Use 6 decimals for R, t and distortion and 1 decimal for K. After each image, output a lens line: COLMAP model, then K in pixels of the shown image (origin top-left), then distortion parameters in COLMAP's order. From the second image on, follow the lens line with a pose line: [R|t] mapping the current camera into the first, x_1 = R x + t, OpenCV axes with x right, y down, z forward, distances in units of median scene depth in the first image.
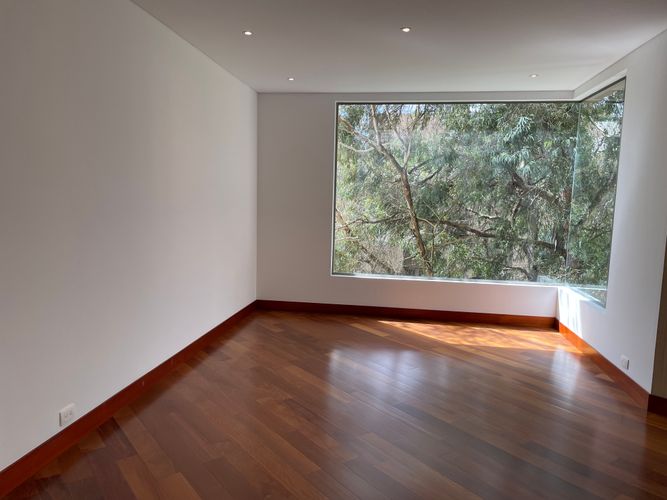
lens RADIAL K [[502.4, 0, 320.8], [0, 502.4, 250.8], [0, 0, 1]] dist [0.041147, -0.079285]
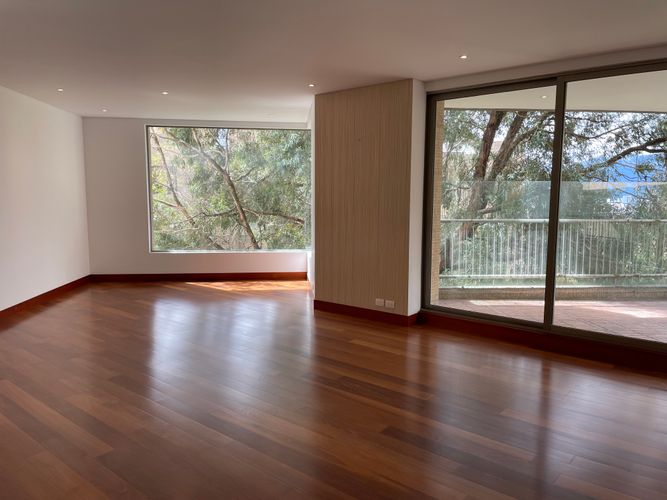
lens RADIAL K [[502.4, 0, 320.8], [0, 502.4, 250.8], [0, 0, 1]] dist [0.041147, -0.079285]
pose [[0.971349, -0.053503, 0.231556, 0.150136], [0.051619, 0.998566, 0.014189, 0.048064], [-0.231983, -0.001829, 0.972718, -0.426215]]
